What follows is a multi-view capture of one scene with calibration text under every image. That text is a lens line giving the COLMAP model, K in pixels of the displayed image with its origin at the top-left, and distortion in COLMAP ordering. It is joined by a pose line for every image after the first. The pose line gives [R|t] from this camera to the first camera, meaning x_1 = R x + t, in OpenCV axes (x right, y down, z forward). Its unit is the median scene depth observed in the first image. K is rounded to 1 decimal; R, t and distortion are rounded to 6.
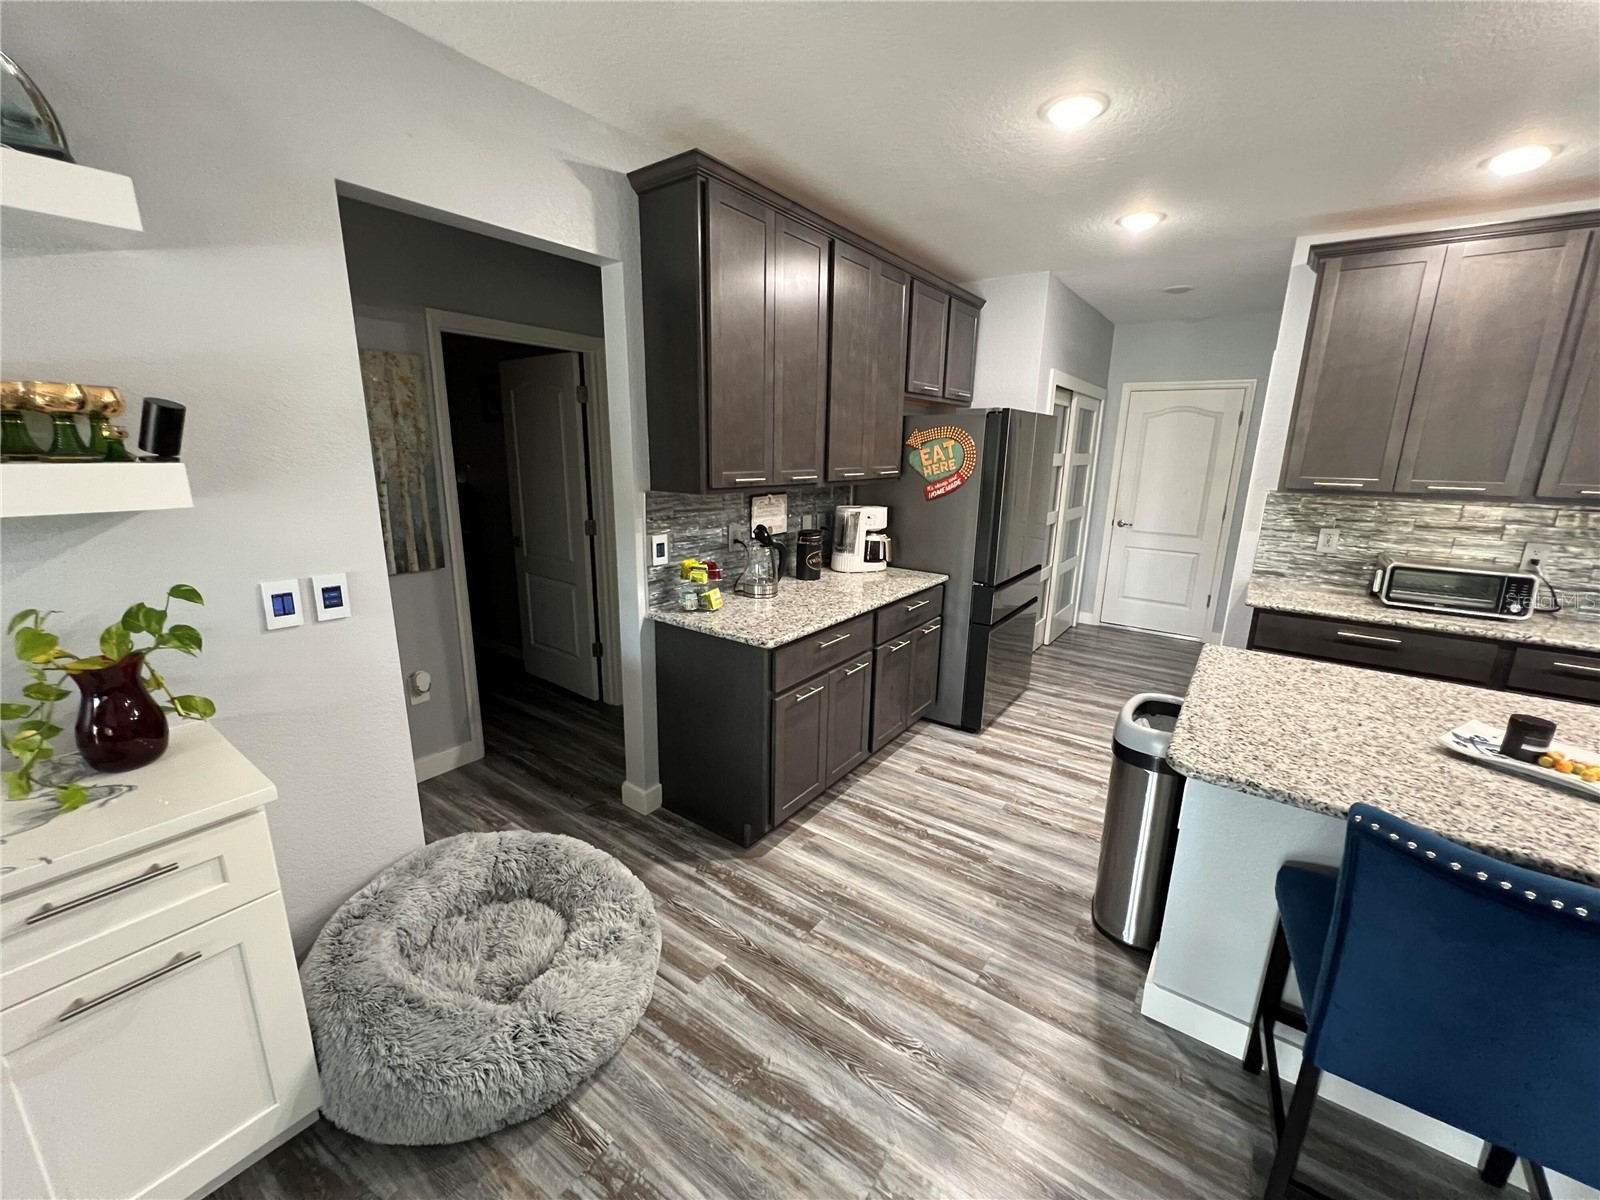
lens RADIAL K [[642.5, 0, 800.0], [0, 642.5, 600.0], [0, 0, 1]] dist [-0.000204, -0.000298]
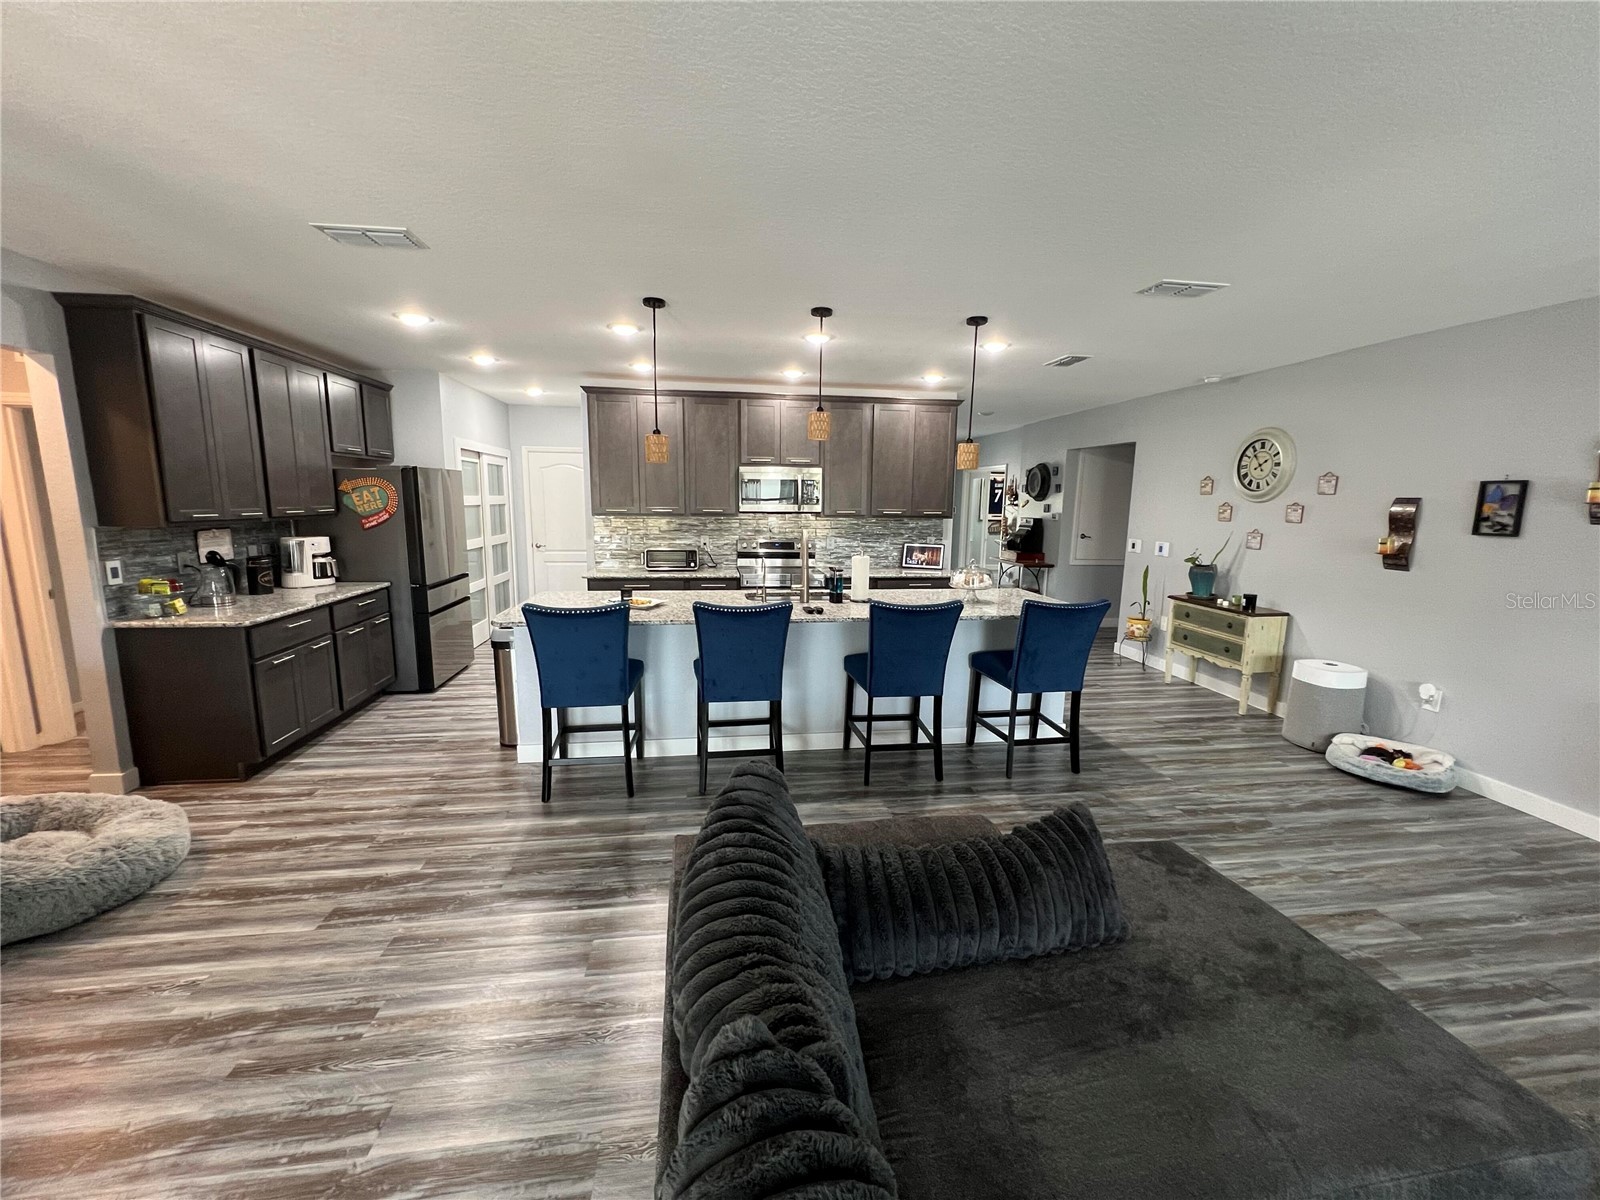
lens RADIAL K [[642.5, 0, 800.0], [0, 642.5, 600.0], [0, 0, 1]] dist [-0.000204, -0.000298]
pose [[0.720613, -0.117990, 0.683224, -0.099404], [0.162721, 0.986671, -0.001231, 0.169551], [-0.673973, 0.112063, 0.730207, -0.713653]]
